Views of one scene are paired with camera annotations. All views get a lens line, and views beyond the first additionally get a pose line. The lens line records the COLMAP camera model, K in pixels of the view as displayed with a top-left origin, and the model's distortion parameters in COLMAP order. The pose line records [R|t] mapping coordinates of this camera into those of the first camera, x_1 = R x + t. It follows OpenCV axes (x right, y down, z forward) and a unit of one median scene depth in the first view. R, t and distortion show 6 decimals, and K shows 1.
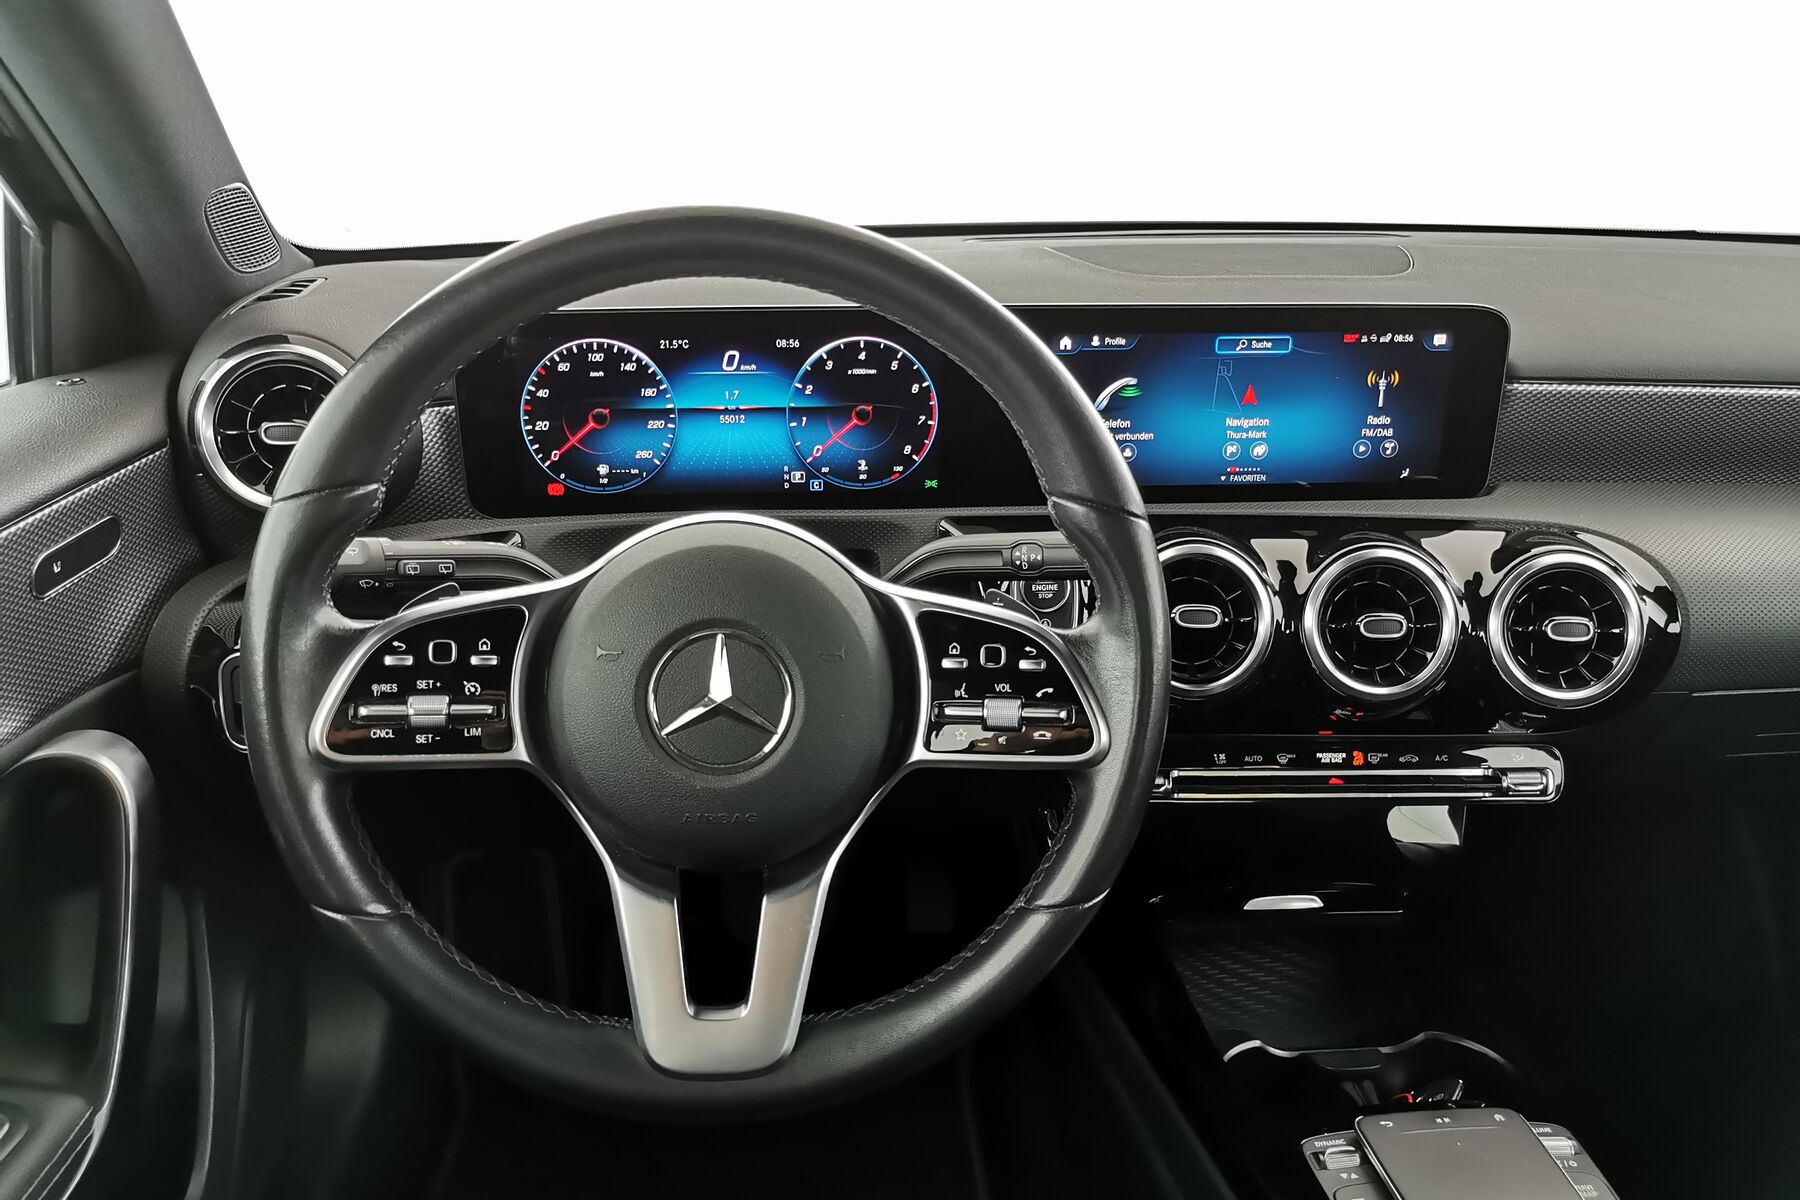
lens RADIAL K [[1422.9, 0, 889.8], [0, 1422.9, 595.1], [0, 0, 1]] dist [0.027217, -0.028365]
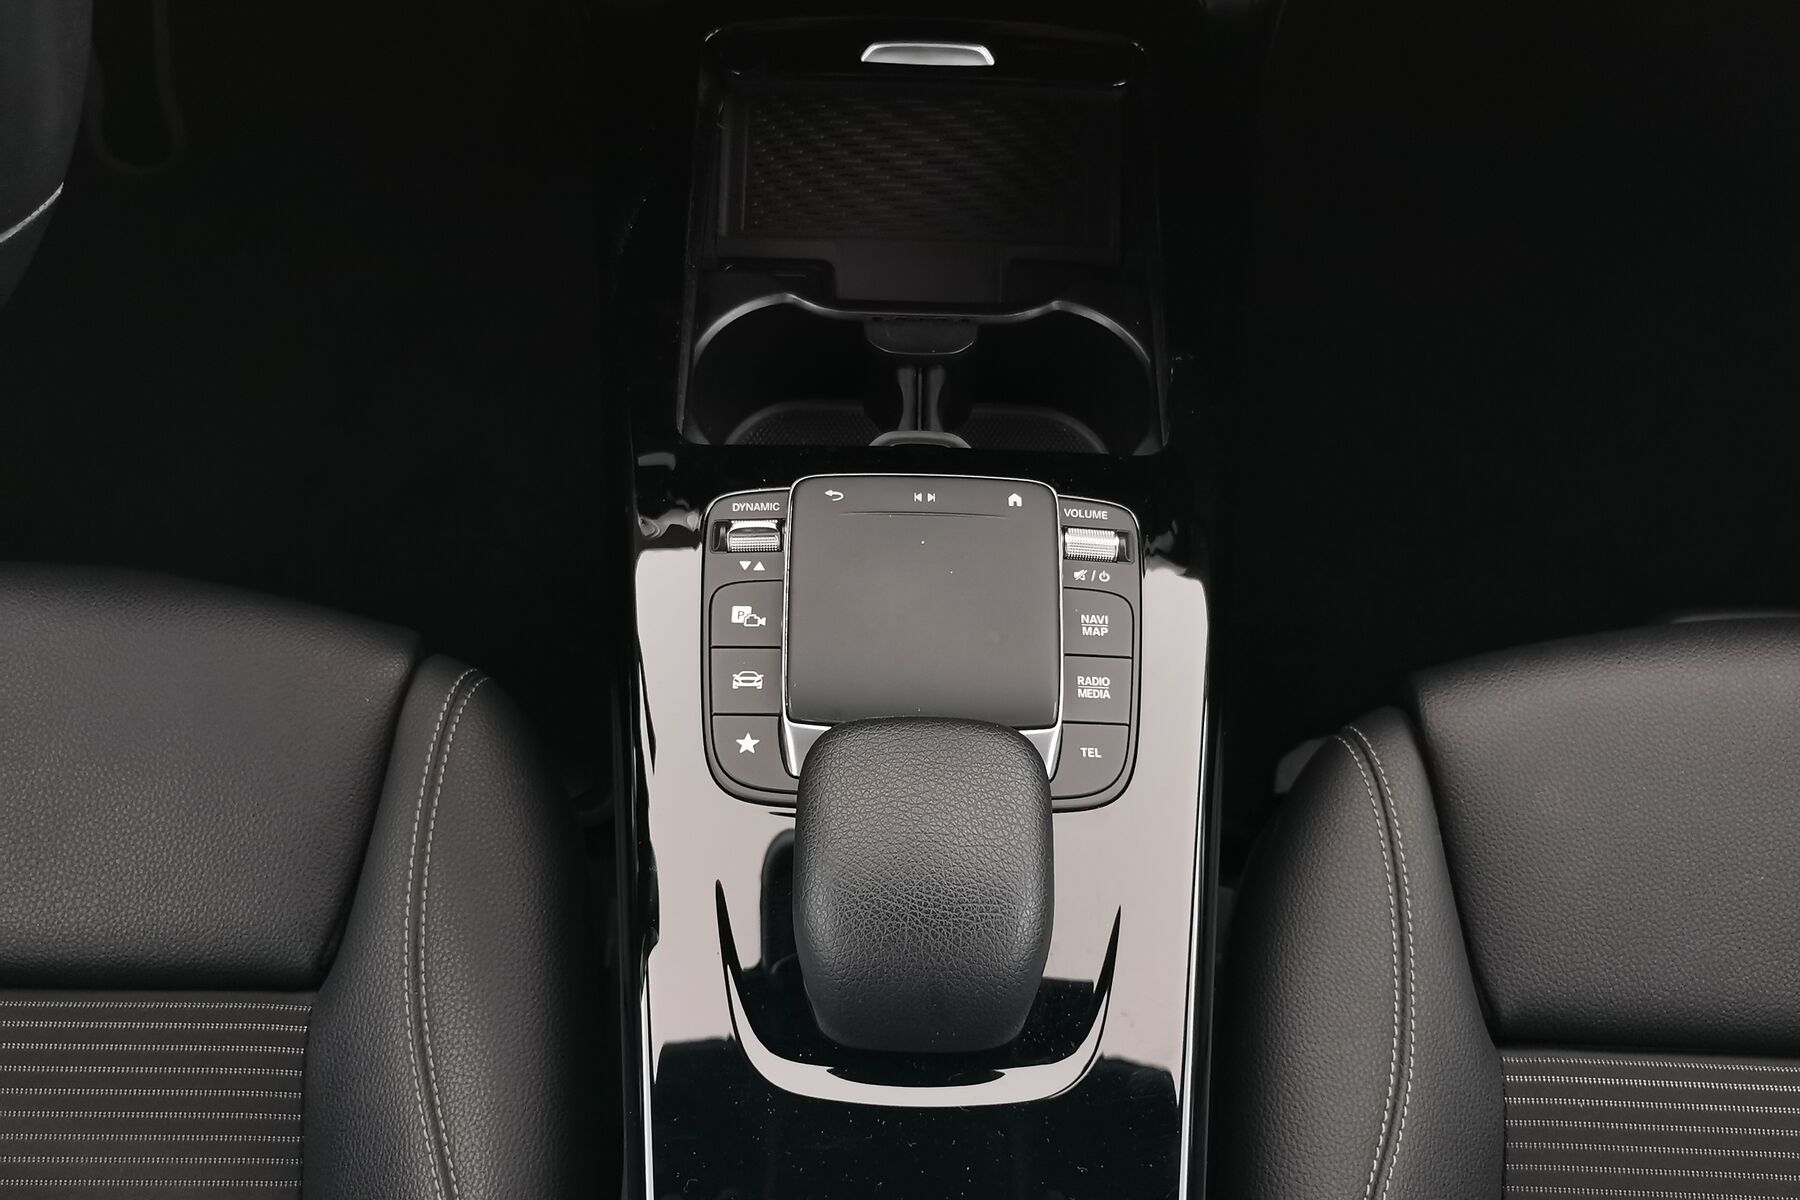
lens RADIAL K [[1646.6, 0, 907.4], [0, 1646.6, 594.2], [0, 0, 1]] dist [0.029453, 0.000000]
pose [[0.994098, 0.100986, -0.039640, 0.363483], [-0.053246, 0.772529, 0.632743, -0.059988], [0.094521, -0.626898, 0.773346, 0.350420]]
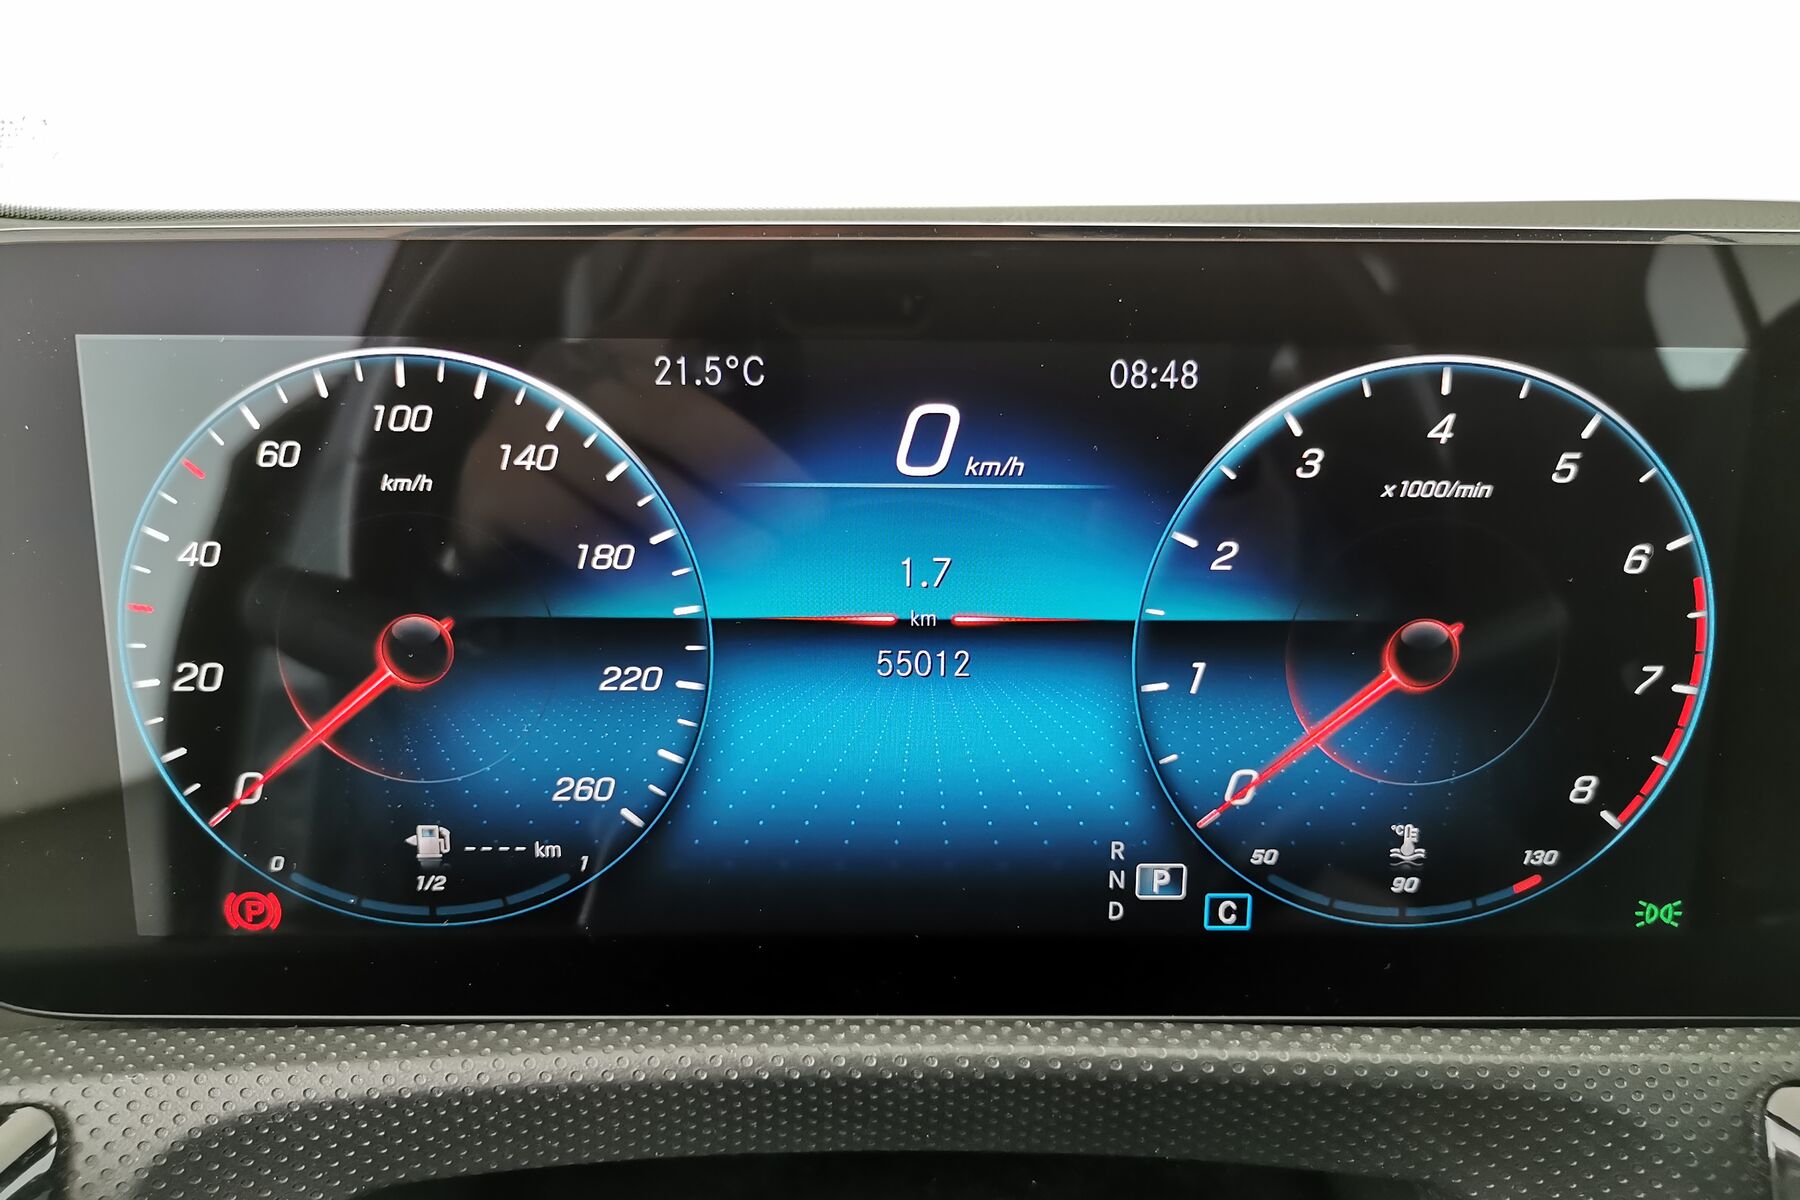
lens RADIAL K [[1422.9, 0, 890.5], [0, 1422.9, 595.3], [0, 0, 1]] dist [0.027217, -0.028365]
pose [[0.997871, 0.019654, -0.062190, -0.100966], [-0.025650, 0.994940, -0.097146, -0.110978], [0.059966, 0.098535, 0.993325, 0.742445]]
